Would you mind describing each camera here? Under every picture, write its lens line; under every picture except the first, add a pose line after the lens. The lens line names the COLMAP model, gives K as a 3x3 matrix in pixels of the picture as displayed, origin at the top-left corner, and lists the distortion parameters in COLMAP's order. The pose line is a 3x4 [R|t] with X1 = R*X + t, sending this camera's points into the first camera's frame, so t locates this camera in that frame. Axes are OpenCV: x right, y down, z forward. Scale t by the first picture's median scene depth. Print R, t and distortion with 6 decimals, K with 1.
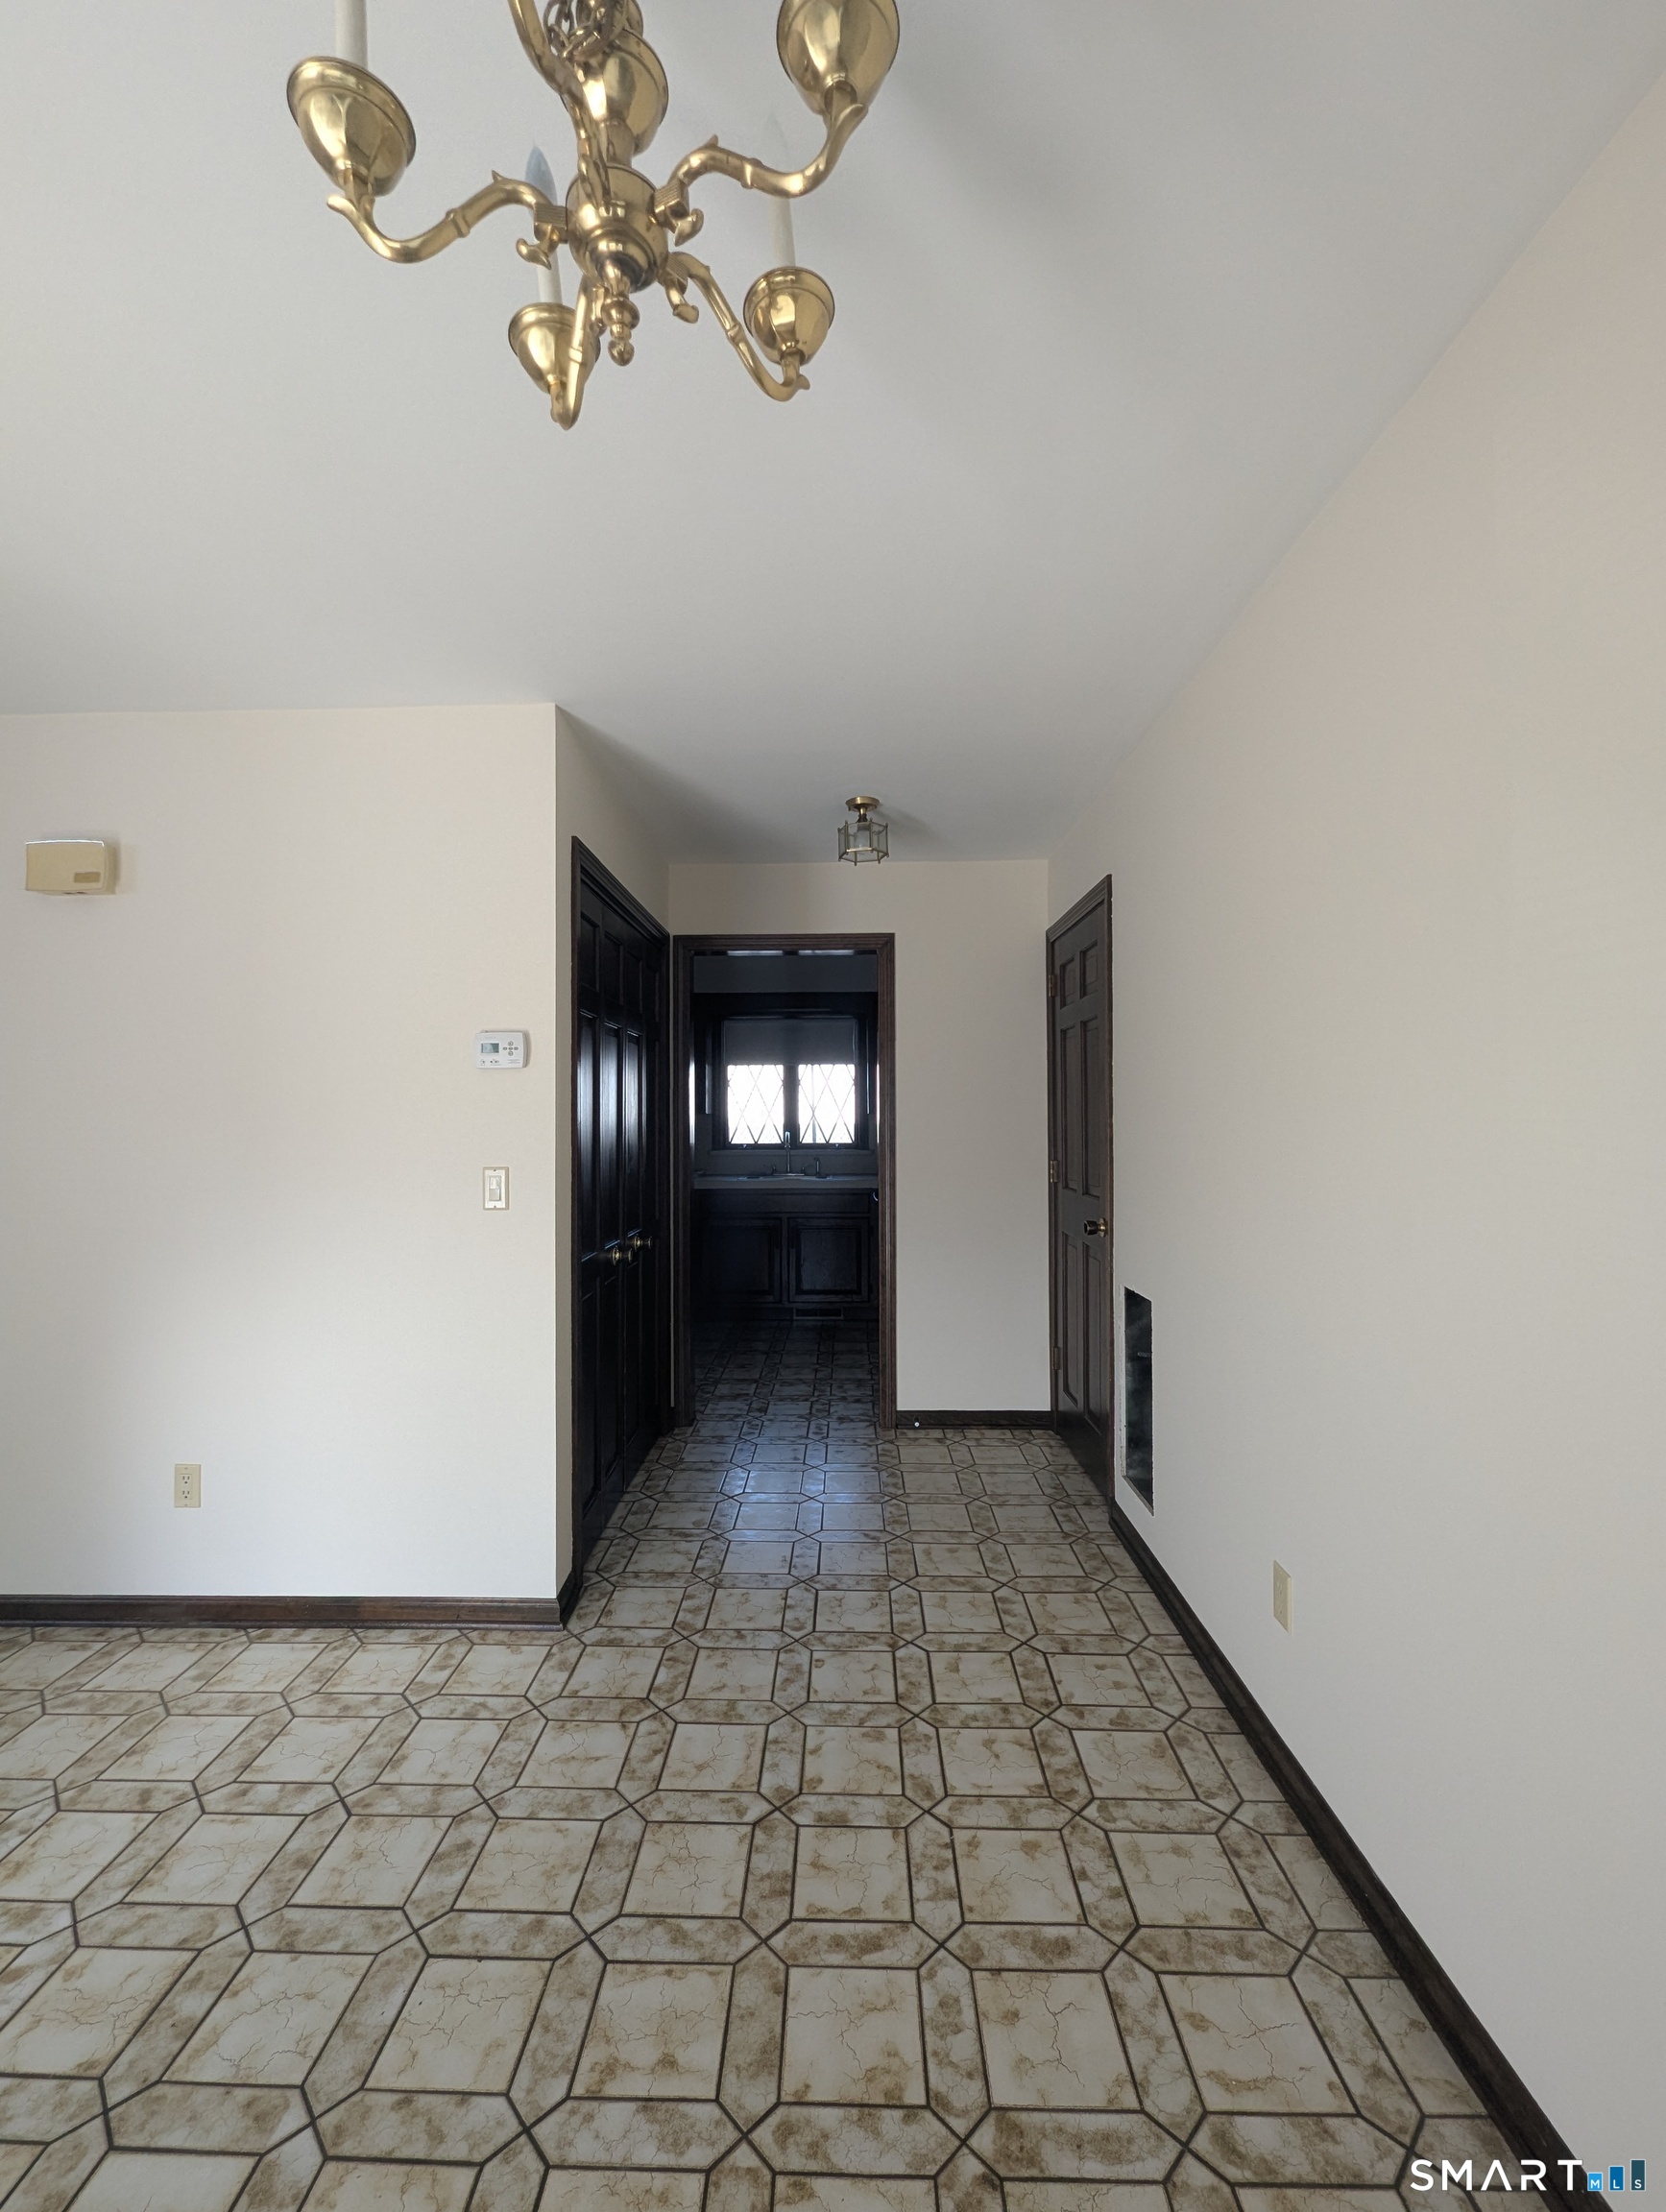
lens RADIAL K [[921.9, 0, 823.4], [0, 921.9, 1111.3], [0, 0, 1]] dist [0.006440, -0.002656]
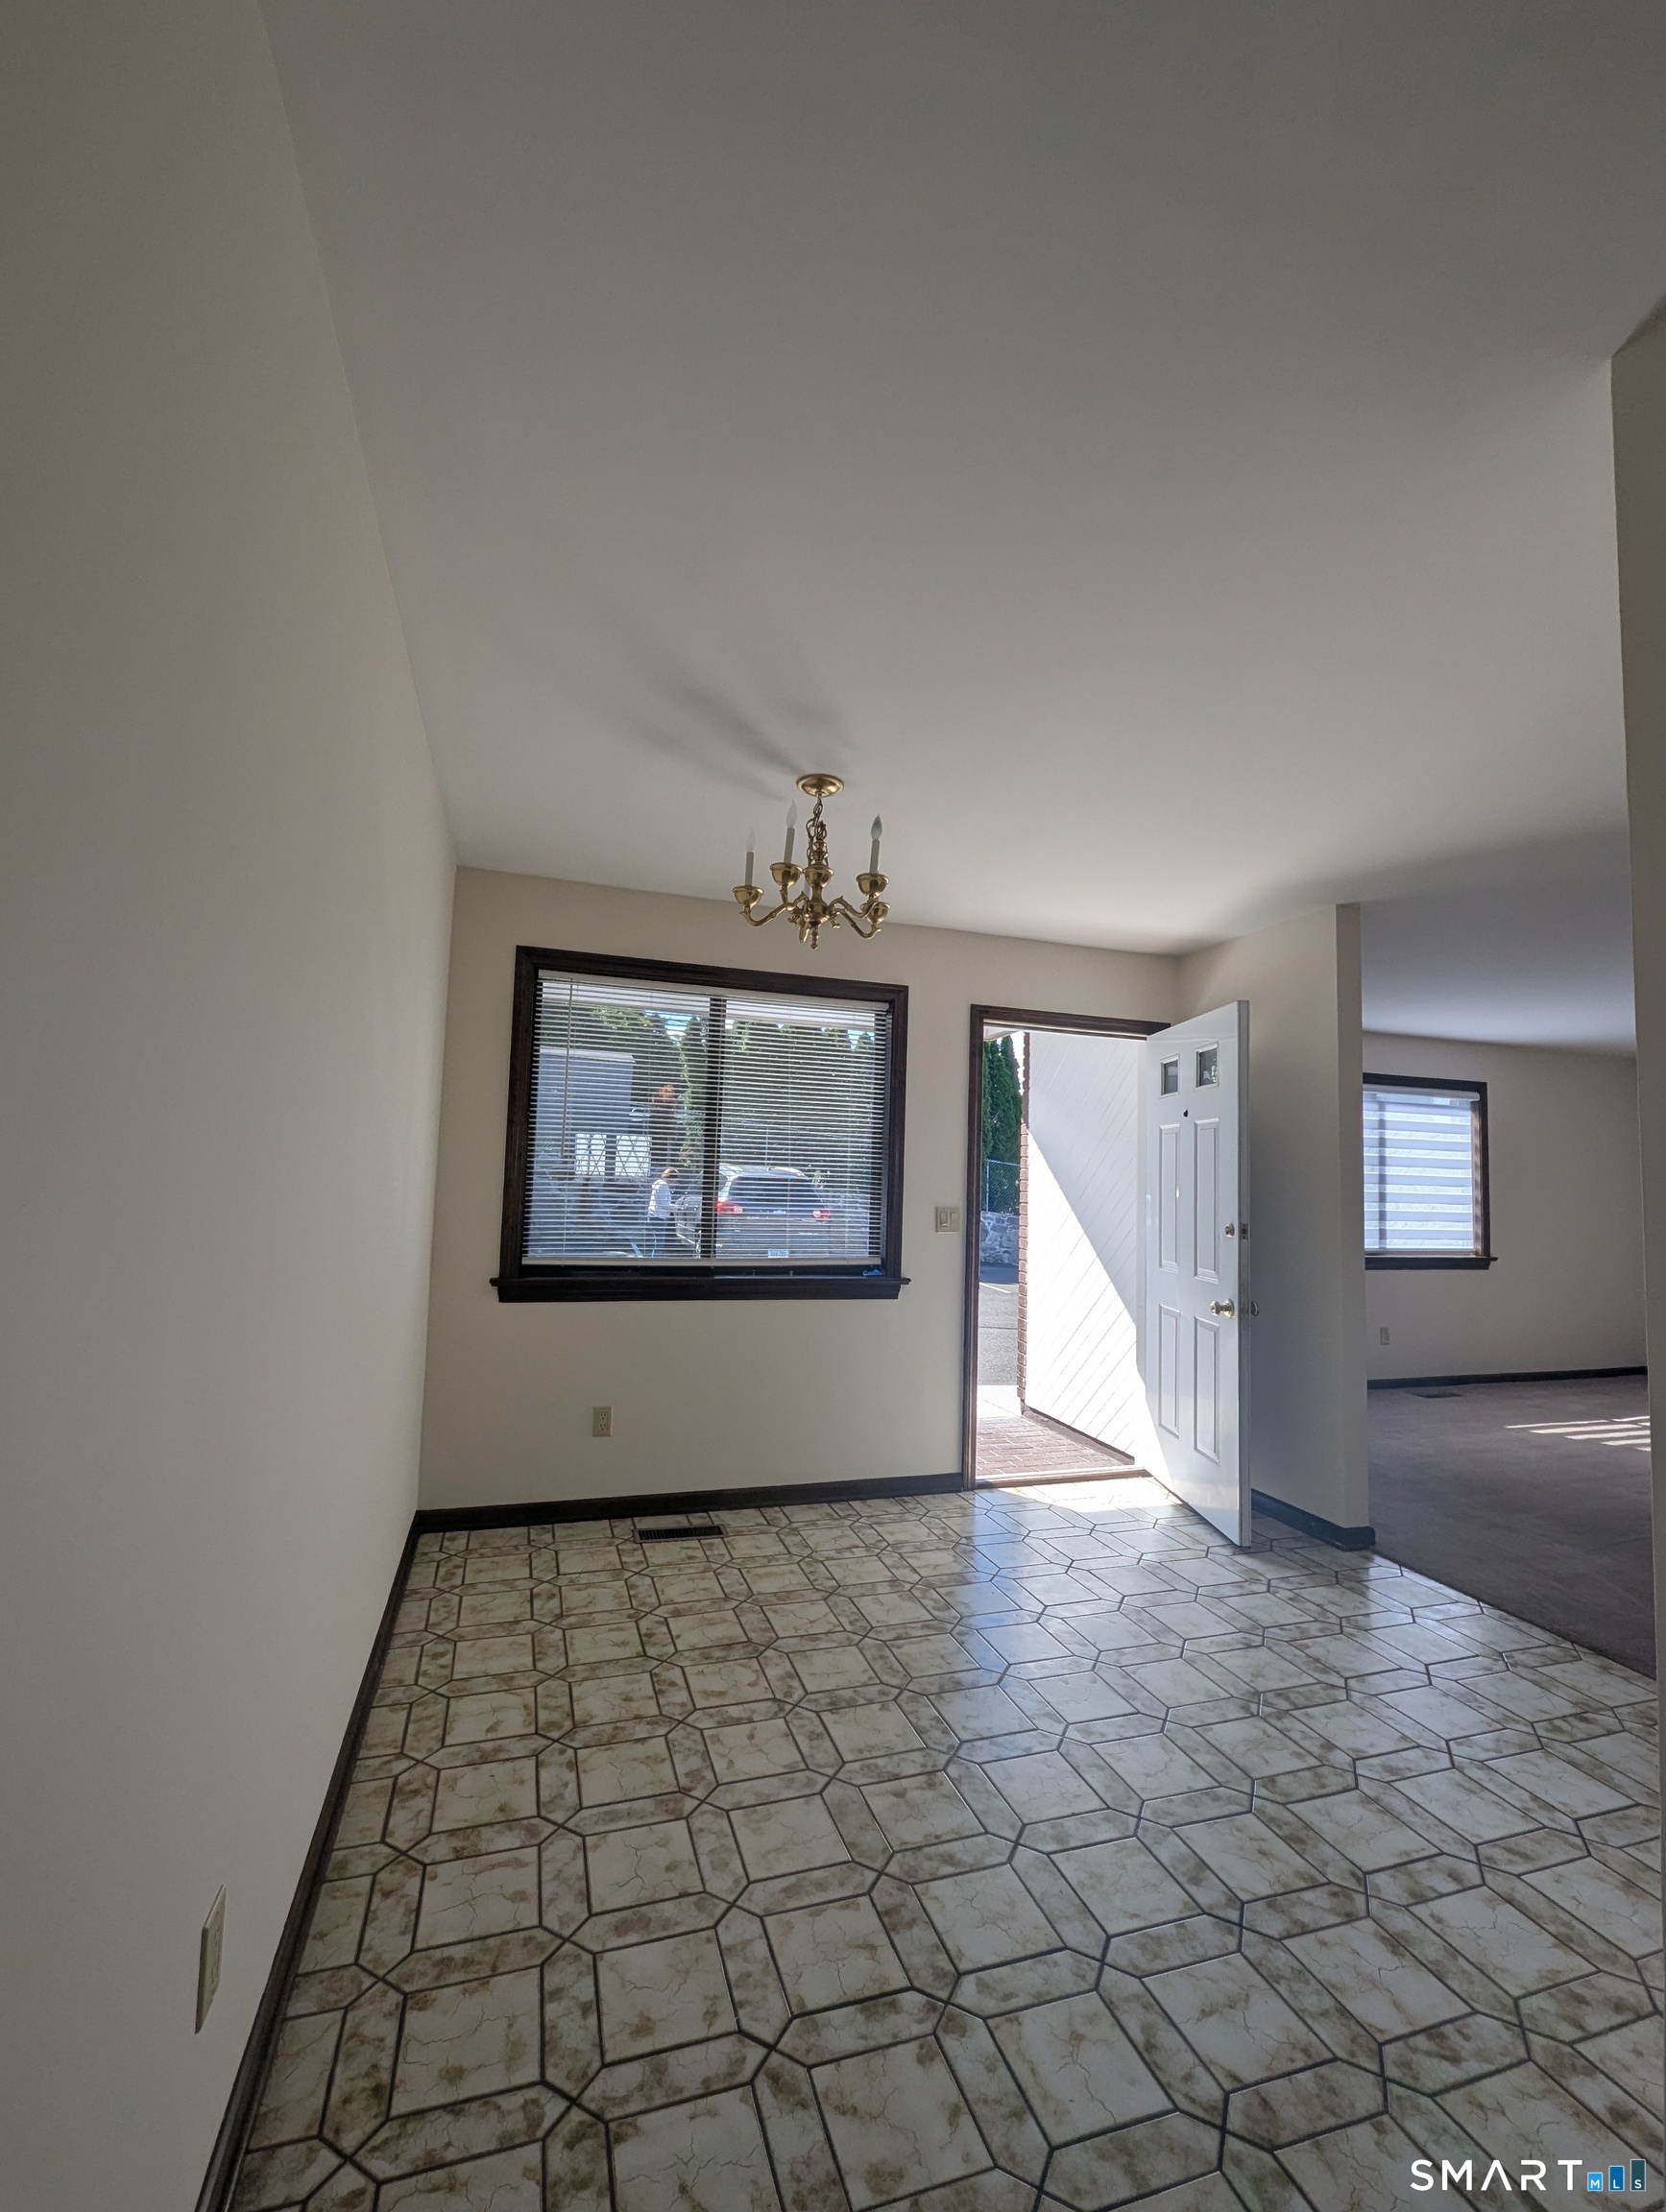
lens RADIAL K [[922.7, 0, 822.7], [0, 922.7, 1110.4], [0, 0, 1]] dist [-0.000675, -0.000071]
pose [[-0.942763, -0.050095, -0.329680, 0.354270], [-0.024148, 0.996312, -0.082338, 0.030689], [0.332589, -0.069664, -0.940495, 1.734303]]
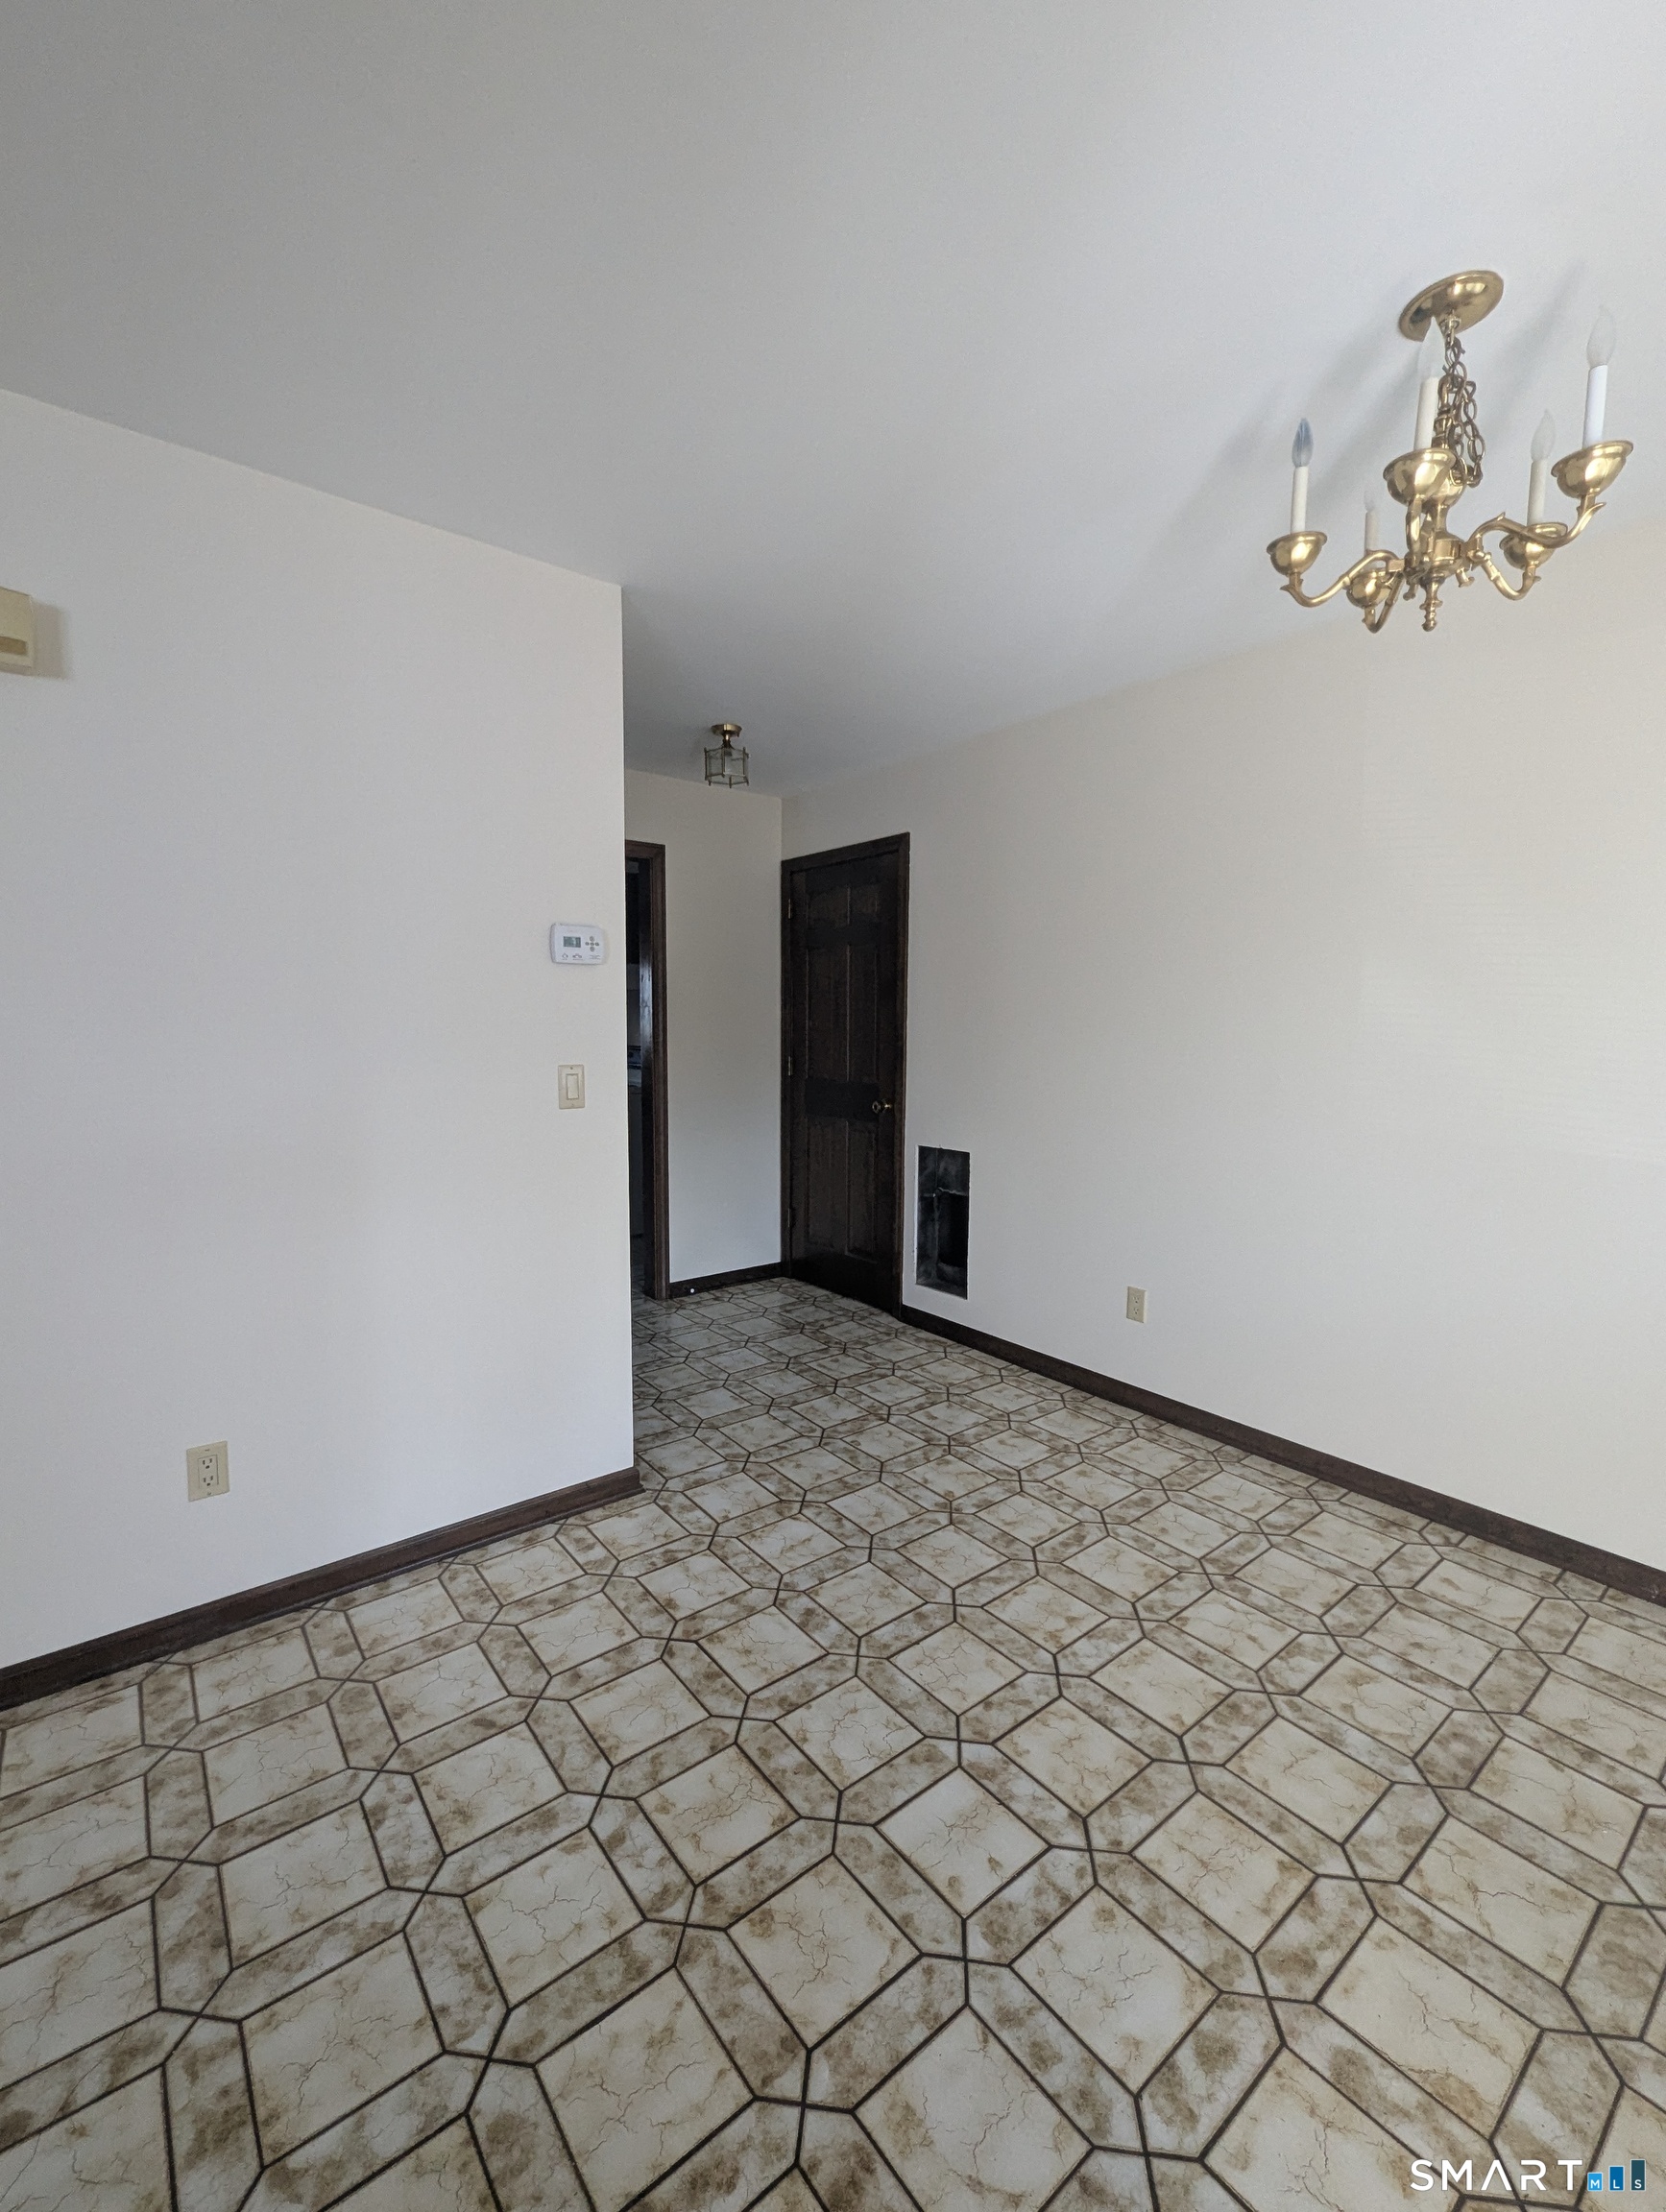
lens RADIAL K [[921.9, 0, 823.4], [0, 921.9, 1111.3], [0, 0, 1]] dist [0.006440, -0.002656]
pose [[0.767502, -0.050125, 0.639084, -1.030947], [-0.015670, 0.995173, 0.096873, 0.013668], [-0.640855, -0.084365, 0.763012, 0.100825]]
